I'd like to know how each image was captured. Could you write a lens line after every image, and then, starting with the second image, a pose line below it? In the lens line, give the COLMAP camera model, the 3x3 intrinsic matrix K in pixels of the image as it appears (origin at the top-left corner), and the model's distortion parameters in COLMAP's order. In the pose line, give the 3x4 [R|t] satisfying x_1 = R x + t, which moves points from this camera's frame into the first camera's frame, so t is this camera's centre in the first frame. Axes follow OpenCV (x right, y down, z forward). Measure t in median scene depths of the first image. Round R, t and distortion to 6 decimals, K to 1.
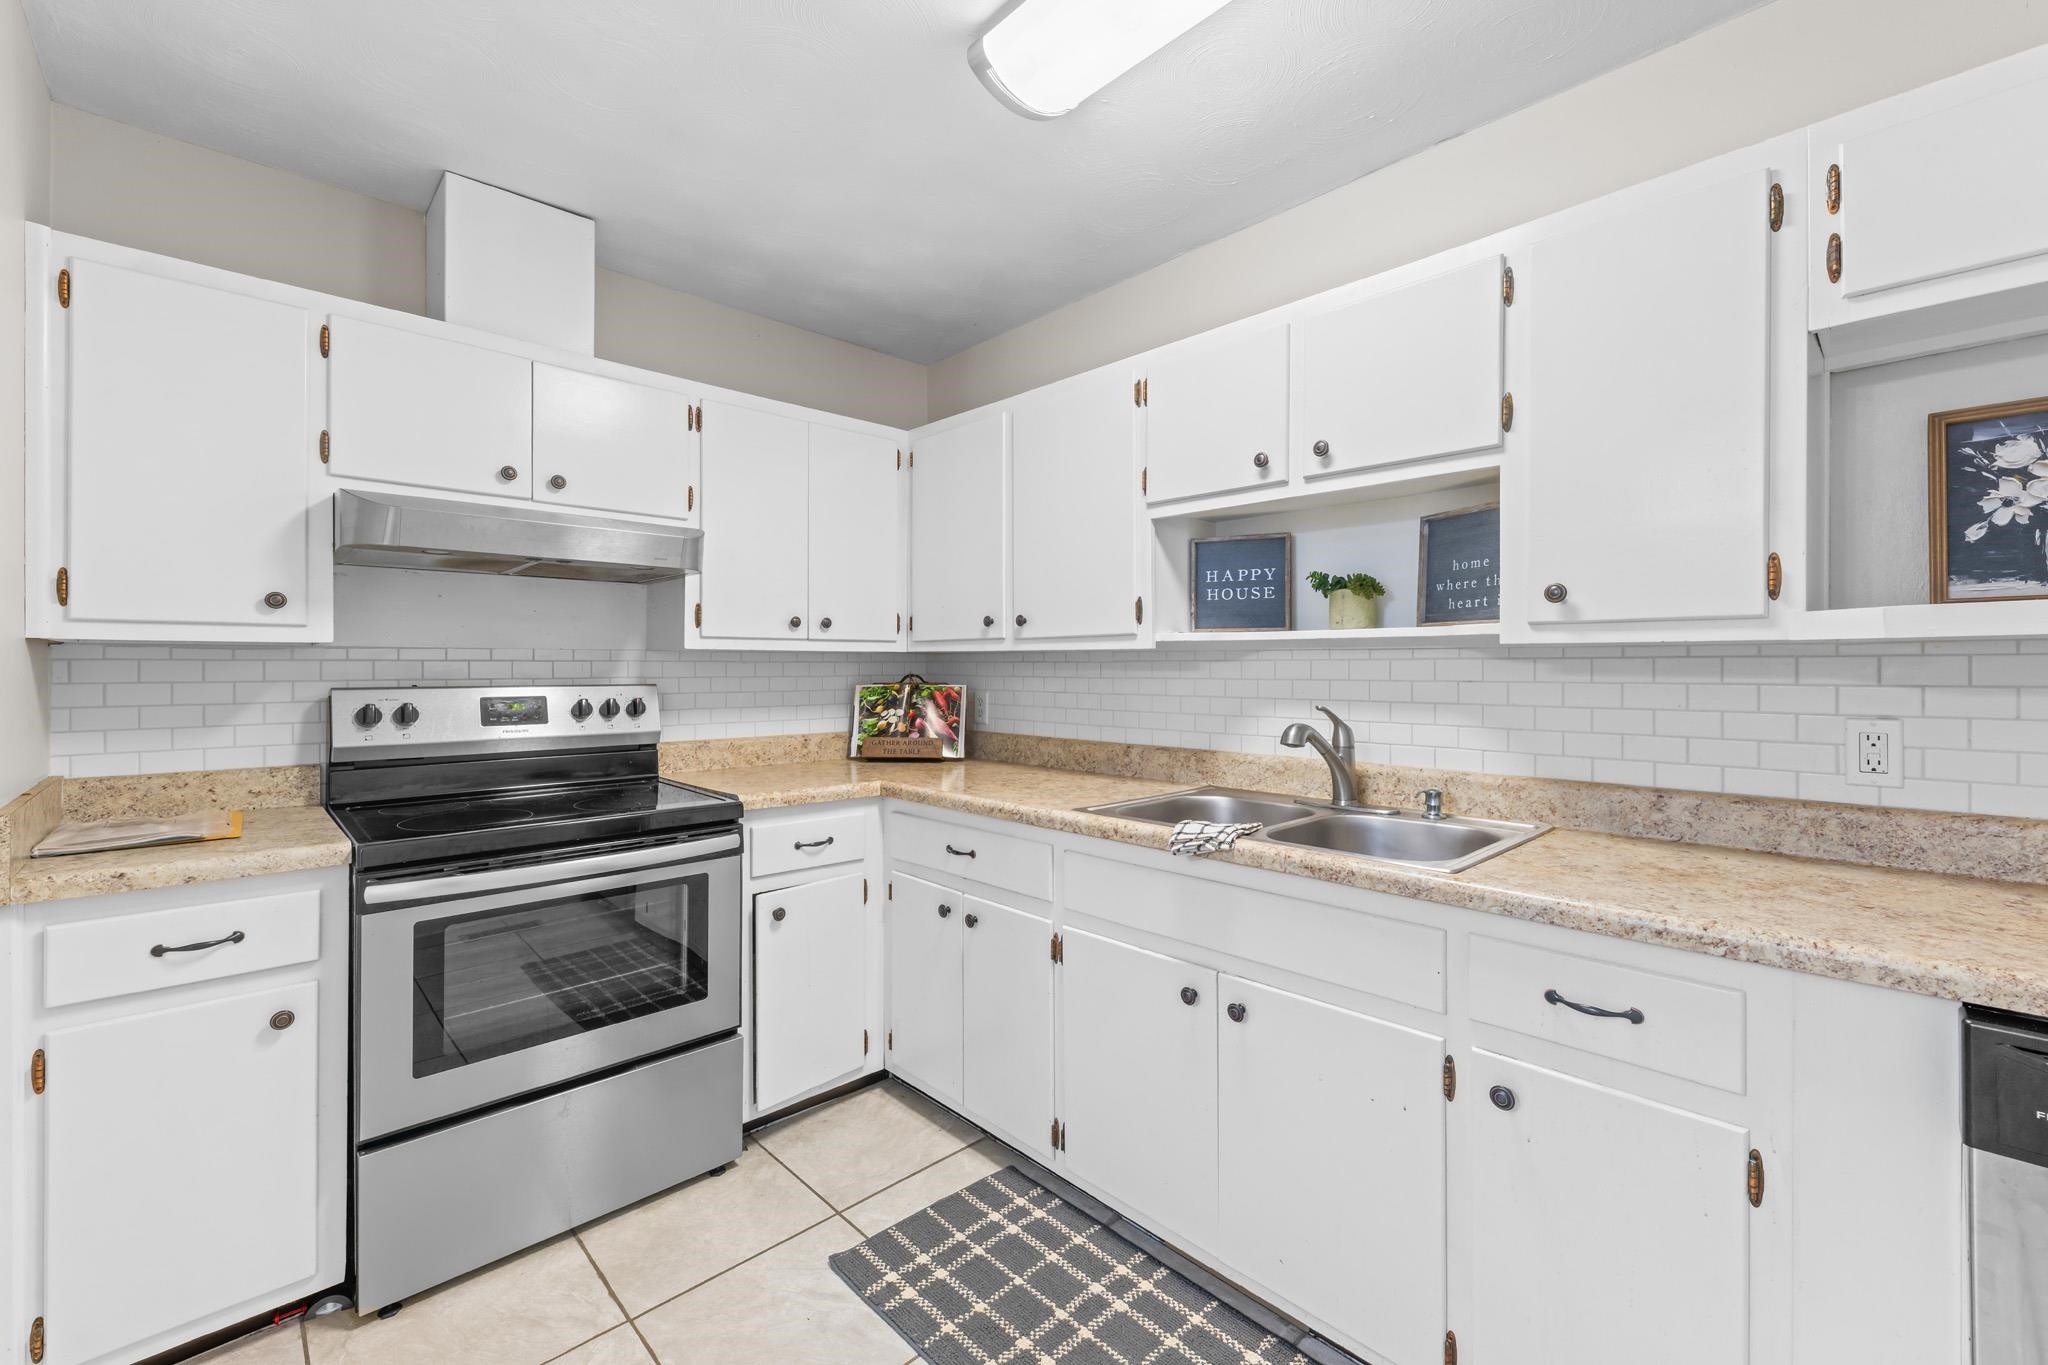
lens RADIAL K [[843.7, 0, 1025.6], [0, 843.7, 667.3], [0, 0, 1]] dist [0.002634, -0.000219]
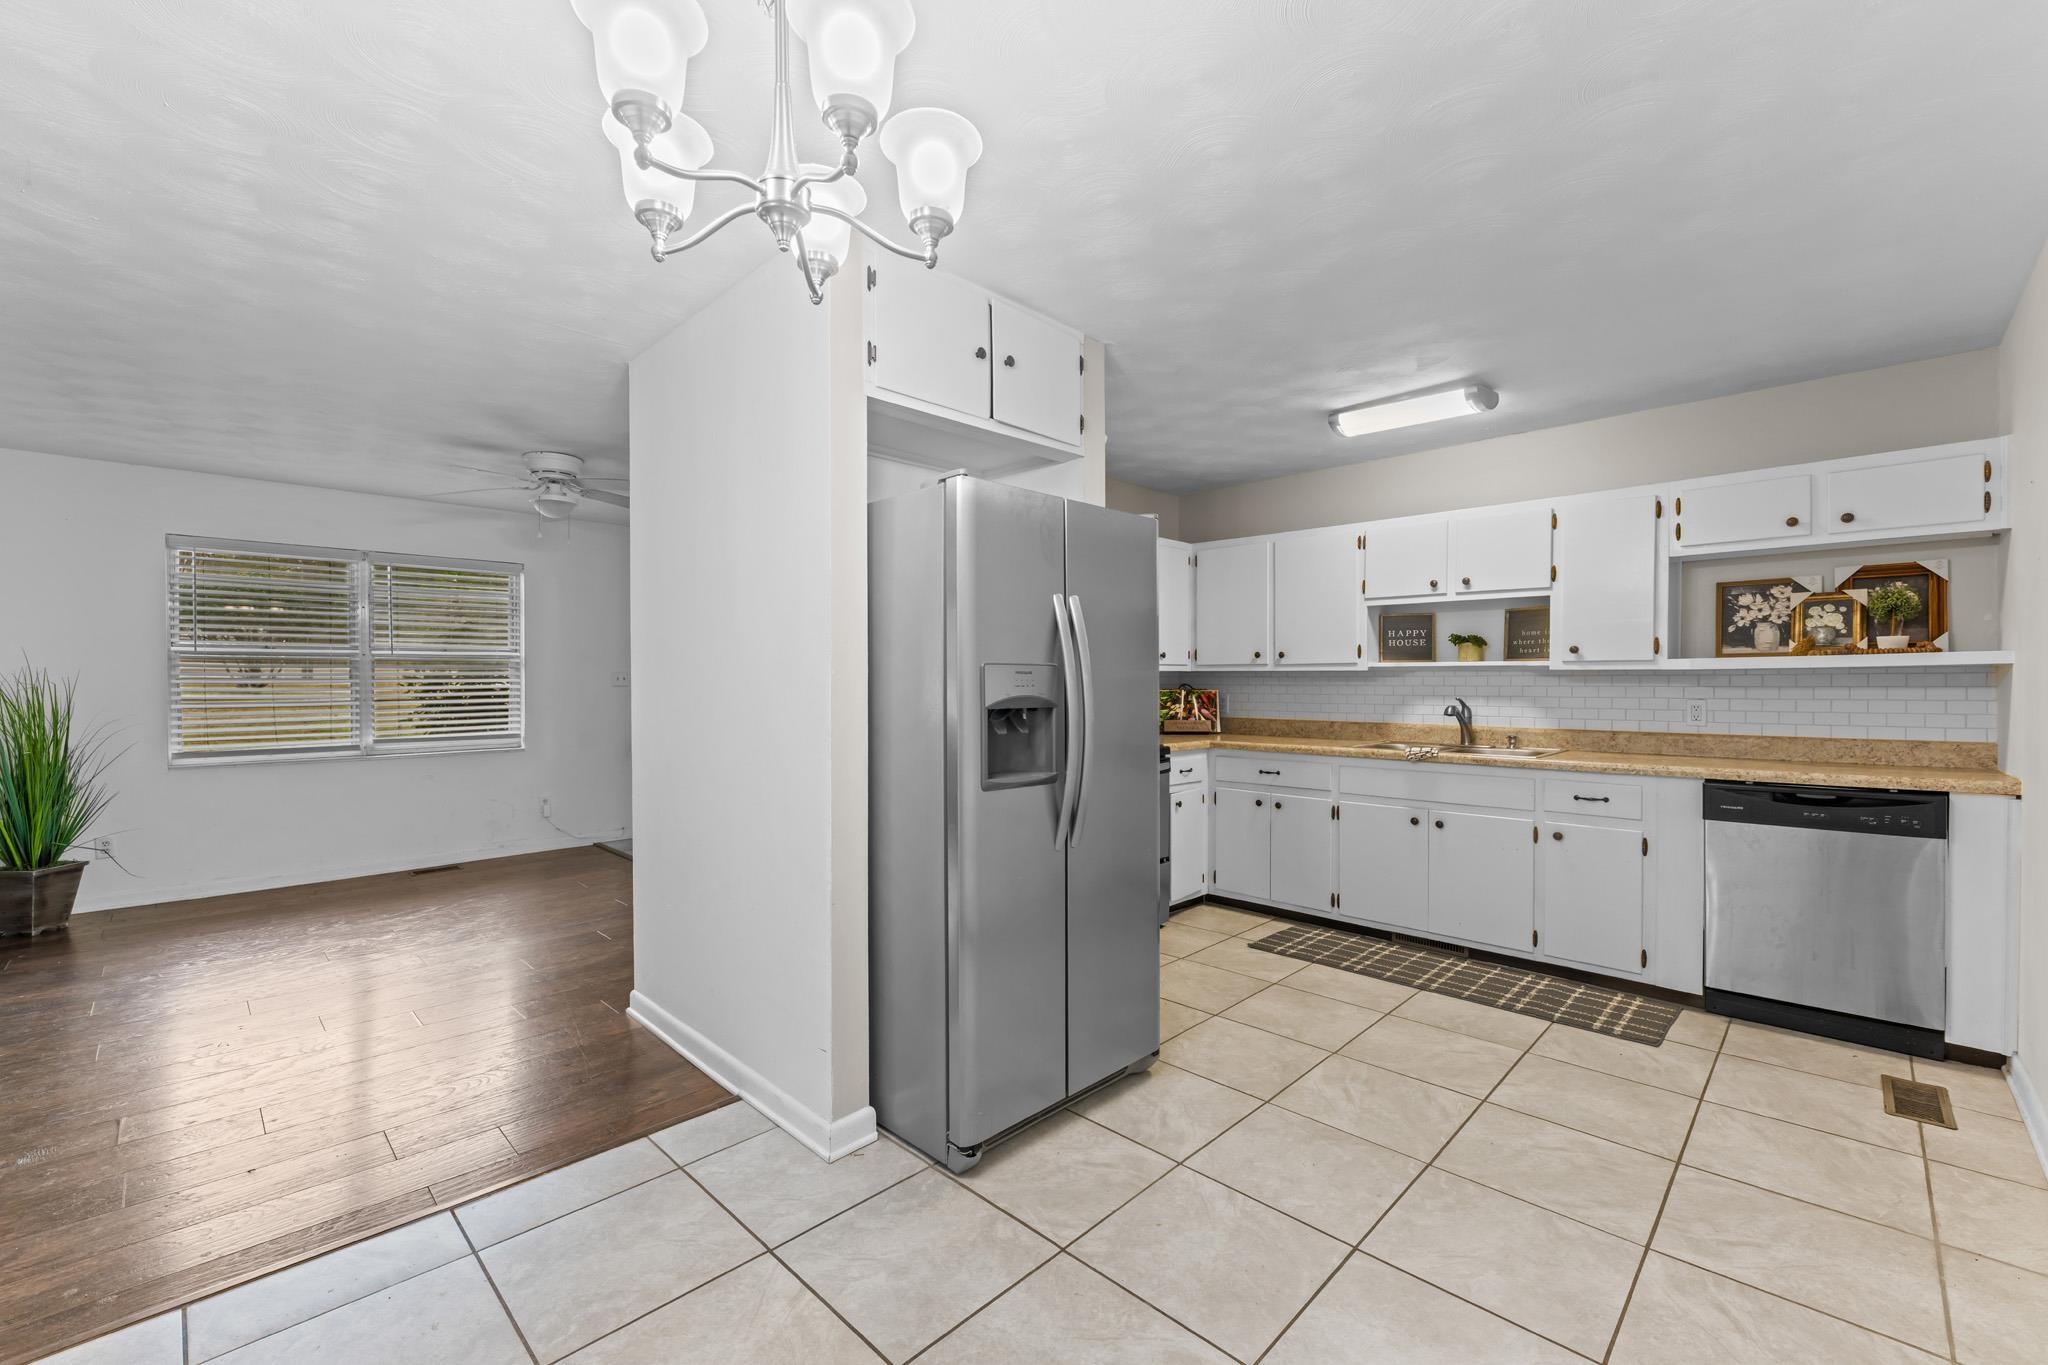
lens RADIAL K [[827.2, 0, 1034.0], [0, 827.2, 691.3], [0, 0, 1]] dist [0.010488, -0.000223]
pose [[0.999199, -0.000595, 0.040022, -0.749346], [0.000077, 0.999916, 0.012947, 0.001949], [-0.040026, -0.012934, 0.999115, -0.978006]]
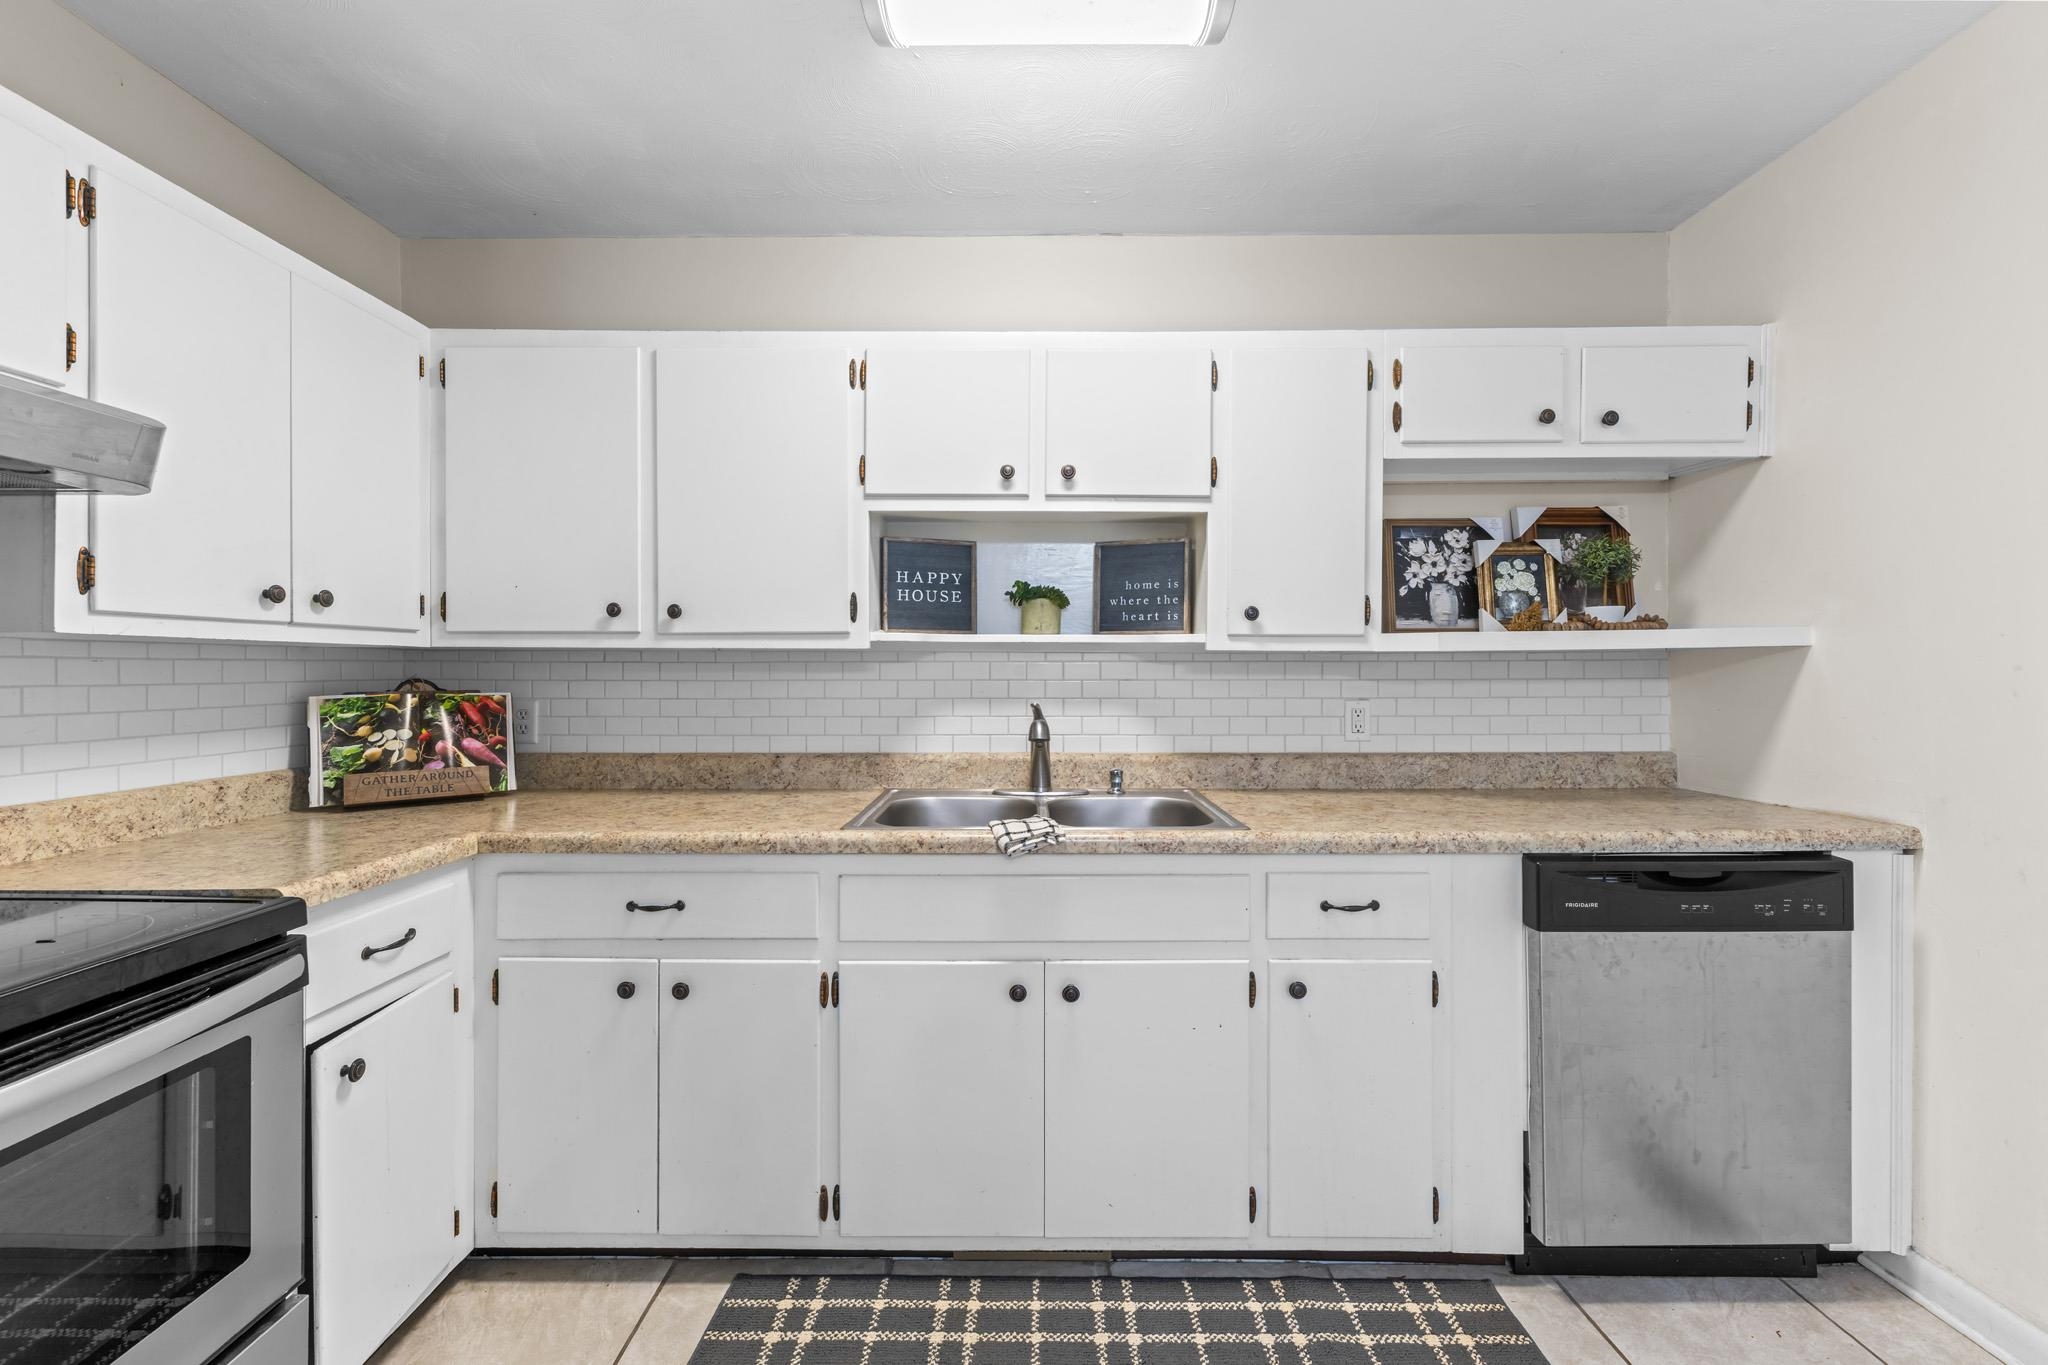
lens RADIAL K [[821.8, 0, 1024.5], [0, 821.8, 670.5], [0, 0, 1]] dist [0.003030, 0.000059]
pose [[0.695317, -0.001350, 0.718702, -0.404248], [0.000289, 0.999999, 0.001598, 0.000958], [-0.718703, -0.000903, 0.695316, 0.245612]]
